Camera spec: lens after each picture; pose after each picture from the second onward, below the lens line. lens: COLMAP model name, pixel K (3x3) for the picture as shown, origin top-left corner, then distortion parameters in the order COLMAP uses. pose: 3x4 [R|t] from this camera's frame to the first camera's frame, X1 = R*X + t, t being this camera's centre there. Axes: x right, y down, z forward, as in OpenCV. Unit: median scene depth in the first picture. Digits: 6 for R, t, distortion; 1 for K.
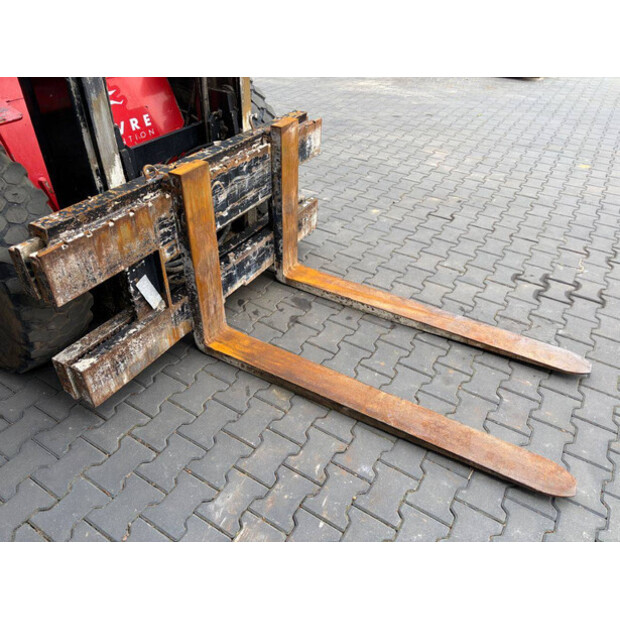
lens RADIAL K [[461.8, 0, 308.4], [0, 461.8, 309.9], [0, 0, 1]] dist [0.049873, -0.047860]
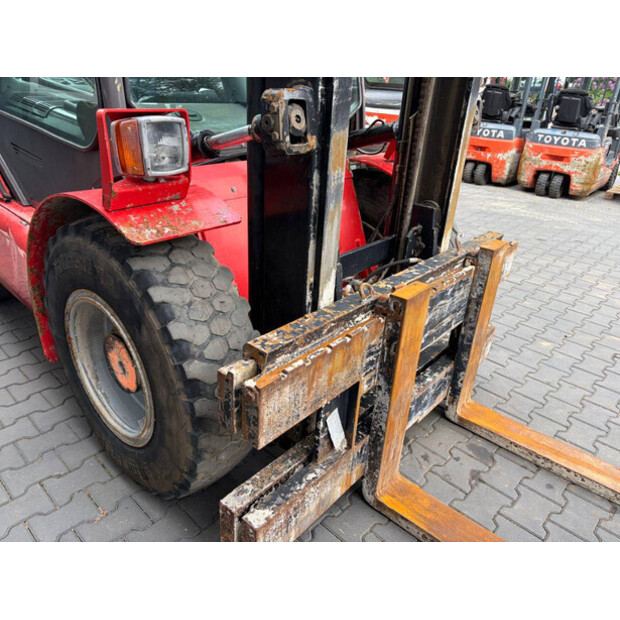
lens RADIAL K [[461.8, 0, 309.2], [0, 461.8, 310.5], [0, 0, 1]] dist [0.049873, -0.047860]
pose [[0.979993, 0.115744, -0.161918, -0.257790], [-0.146426, 0.970283, -0.192639, -0.070237], [0.134809, 0.212493, 0.967819, 0.144894]]
